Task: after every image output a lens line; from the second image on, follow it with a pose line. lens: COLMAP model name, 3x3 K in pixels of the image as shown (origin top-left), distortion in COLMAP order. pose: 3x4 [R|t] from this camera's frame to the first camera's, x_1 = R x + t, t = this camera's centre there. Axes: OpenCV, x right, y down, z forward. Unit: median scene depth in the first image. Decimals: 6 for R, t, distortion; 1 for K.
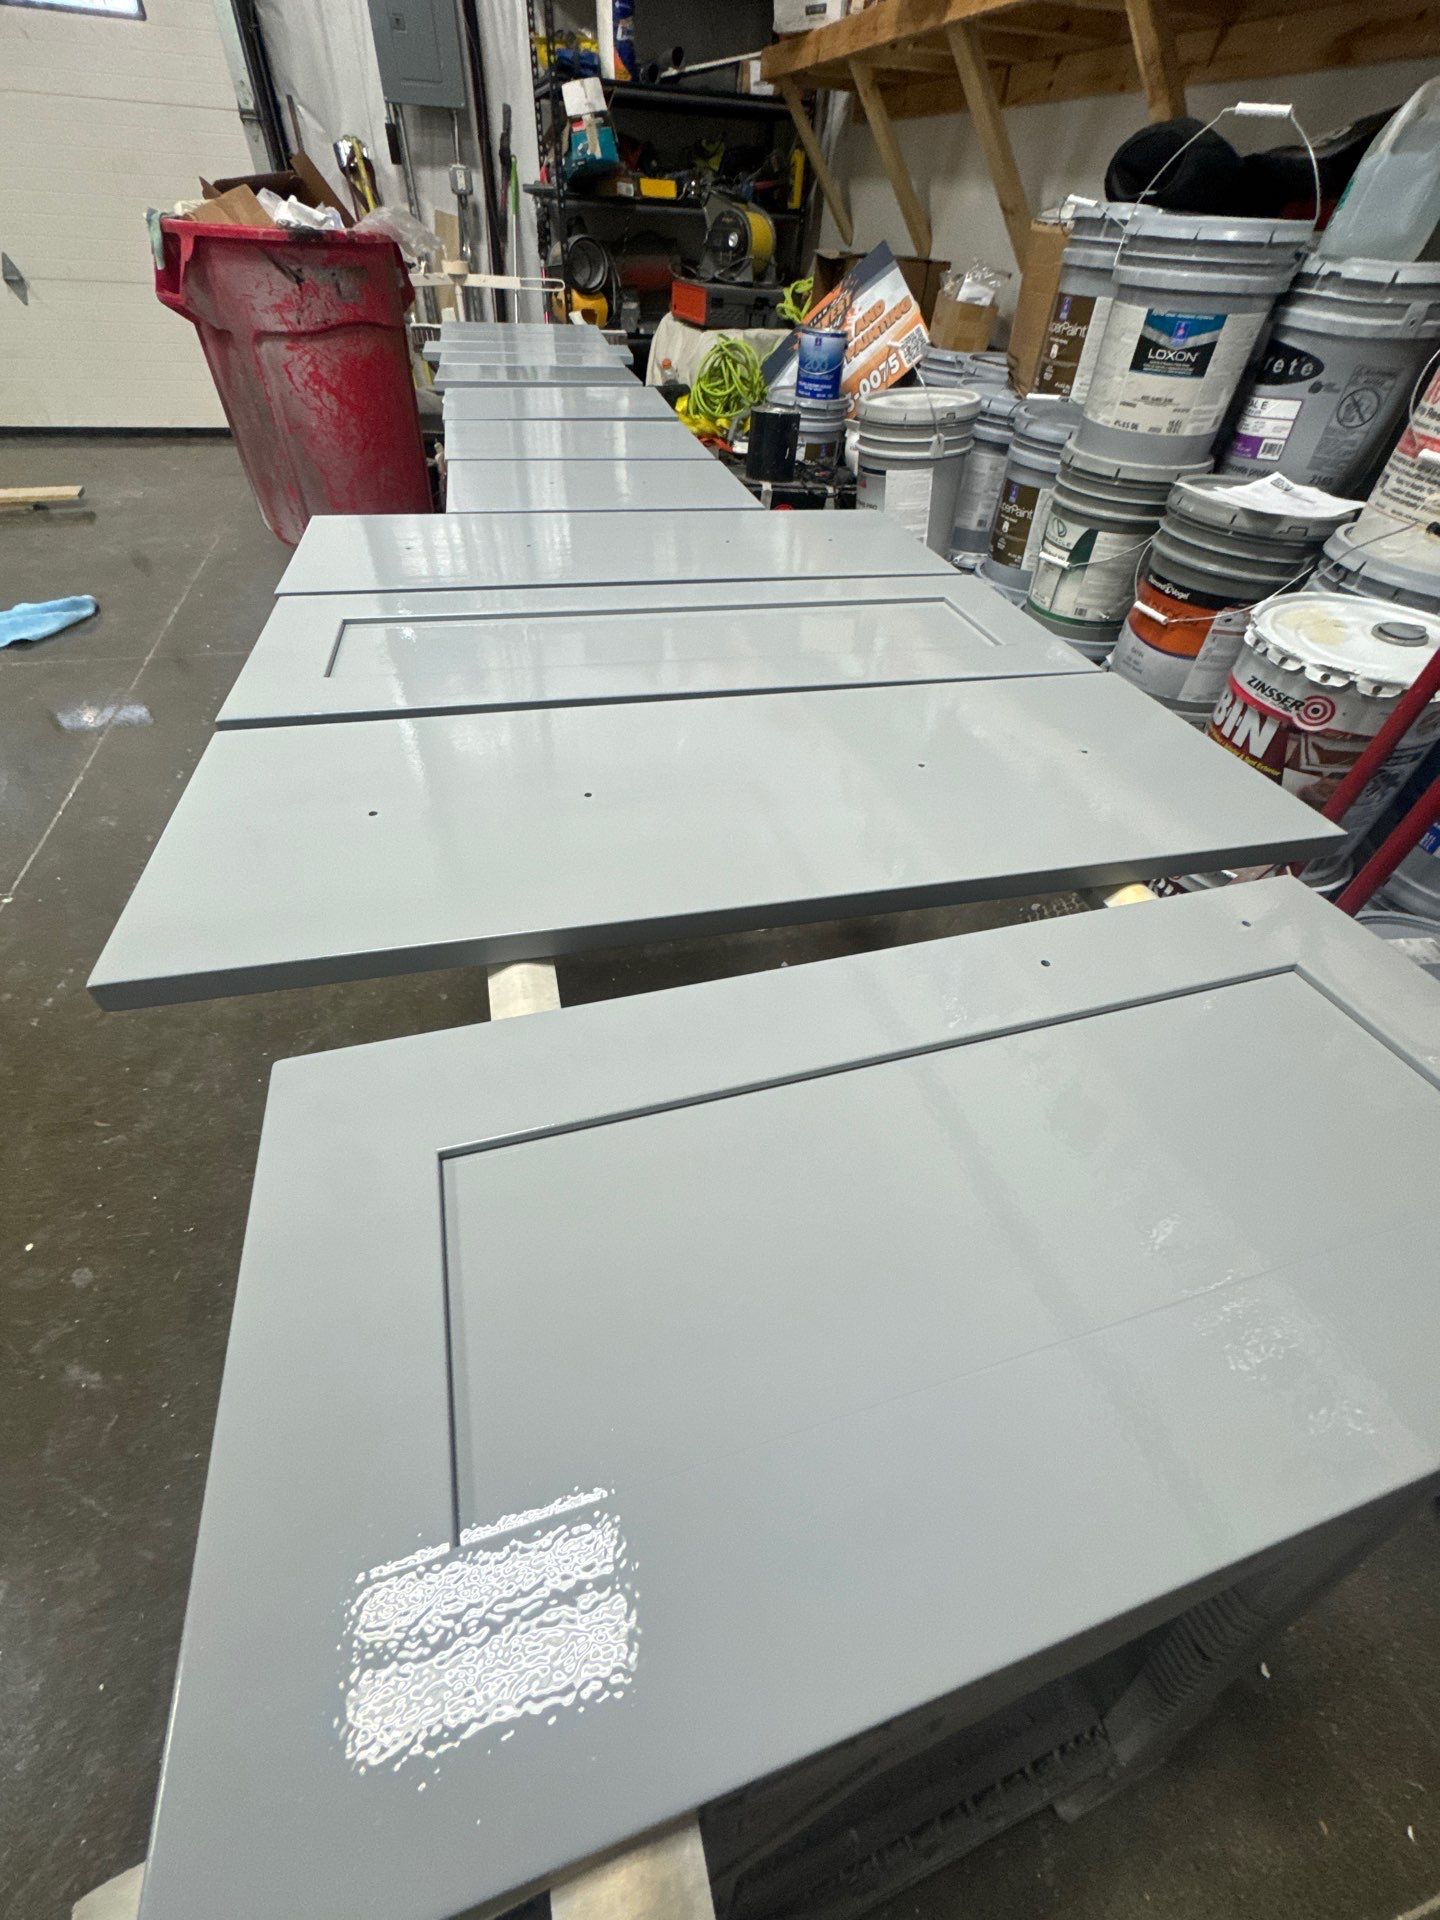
lens RADIAL K [[764.5, 0, 721.4], [0, 764.5, 962.1], [0, 0, 1]] dist [0.000292, -0.001061]
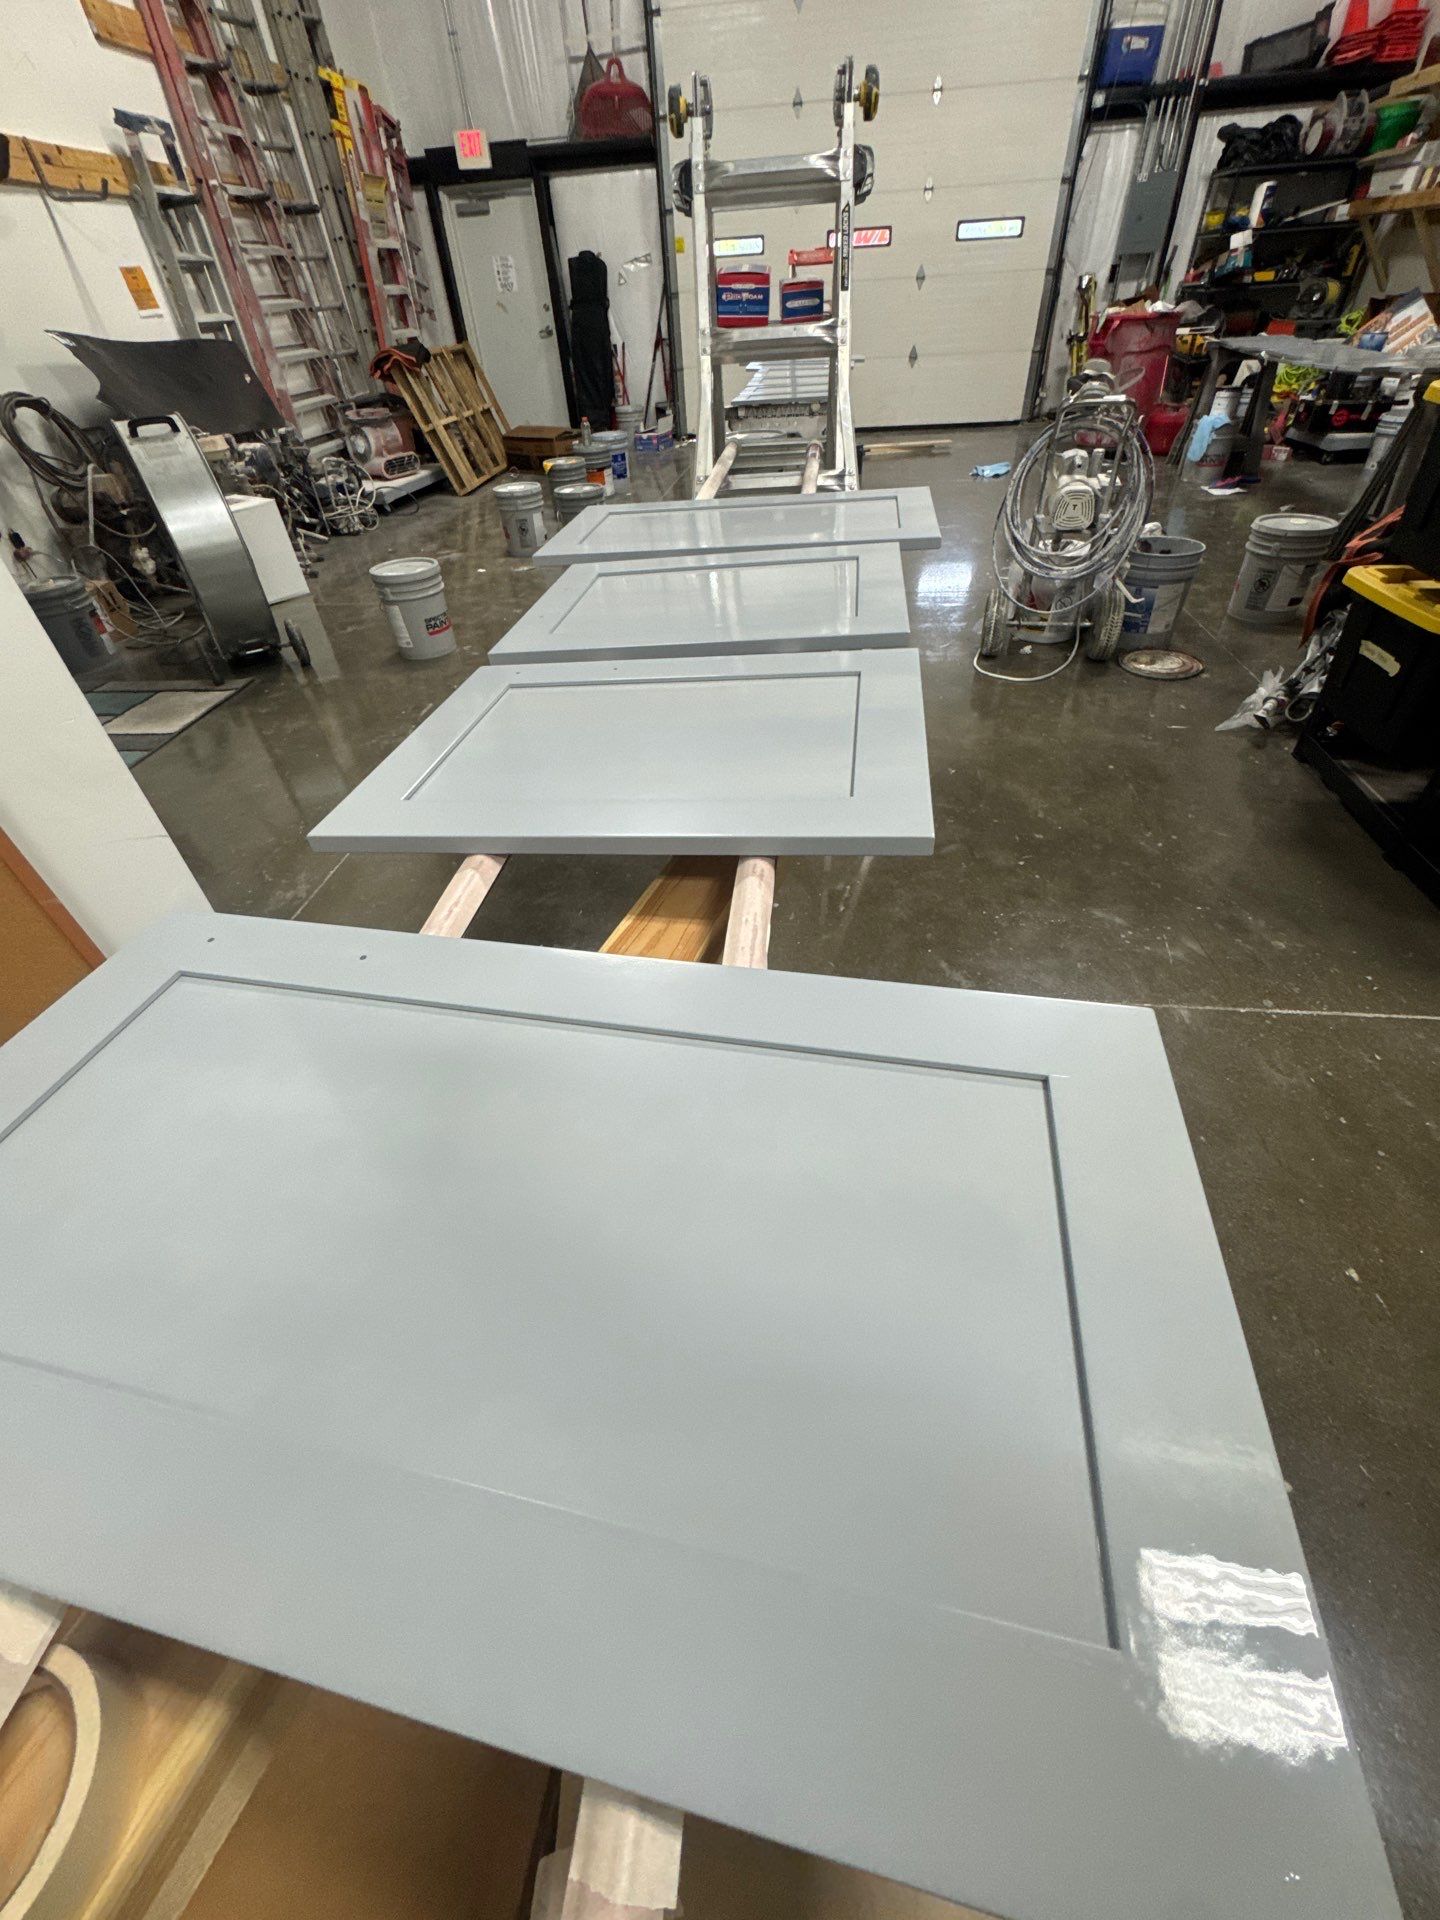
lens RADIAL K [[764.5, 0, 721.9], [0, 764.5, 957.2], [0, 0, 1]] dist [0.000292, -0.001061]
pose [[0.917674, 0.173538, -0.357434, -0.383379], [-0.198184, 0.979602, -0.033211, 1.050533], [0.344379, 0.101315, 0.933348, -1.147605]]
